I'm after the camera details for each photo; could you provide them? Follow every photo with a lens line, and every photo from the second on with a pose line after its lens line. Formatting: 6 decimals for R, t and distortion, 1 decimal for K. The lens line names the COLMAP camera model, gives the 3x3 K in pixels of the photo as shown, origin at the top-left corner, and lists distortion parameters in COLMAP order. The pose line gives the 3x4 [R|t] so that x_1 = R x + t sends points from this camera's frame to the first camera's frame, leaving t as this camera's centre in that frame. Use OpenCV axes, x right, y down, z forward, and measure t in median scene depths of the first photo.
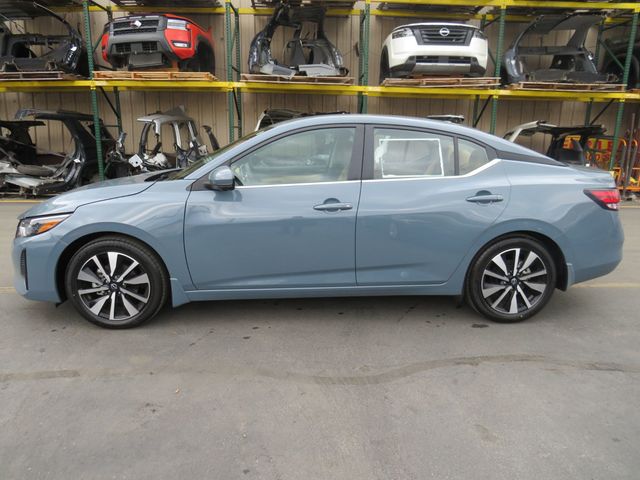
lens RADIAL K [[450.7, 0, 307.8], [0, 450.7, 240.5], [0, 0, 1]] dist [-0.021128, -0.000936]
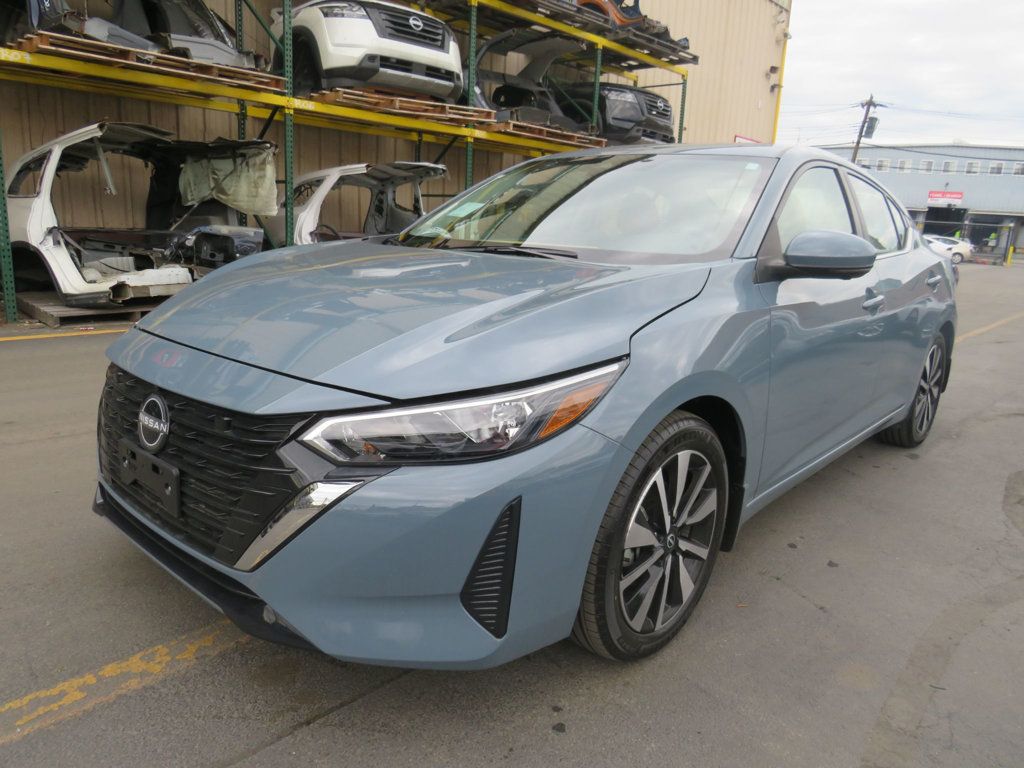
lens RADIAL K [[724.1, 0, 512.0], [0, 724.1, 384.0], [0, 0, 1]] dist [-0.018963, 0.001822]
pose [[0.718685, -0.132922, 0.682513, -0.325327], [0.123831, 0.990334, 0.062478, -0.029621], [-0.684221, 0.039615, 0.728198, 0.223837]]
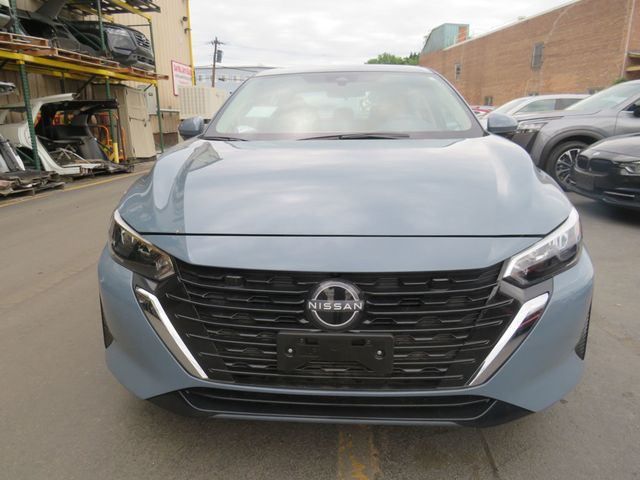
lens RADIAL K [[450.7, 0, 307.8], [0, 450.7, 240.5], [0, 0, 1]] dist [-0.021128, -0.000936]
pose [[0.159992, -0.269996, 0.949476, -0.394046], [0.245978, 0.942429, 0.226544, -0.073303], [-0.955980, 0.197305, 0.217194, 0.412744]]
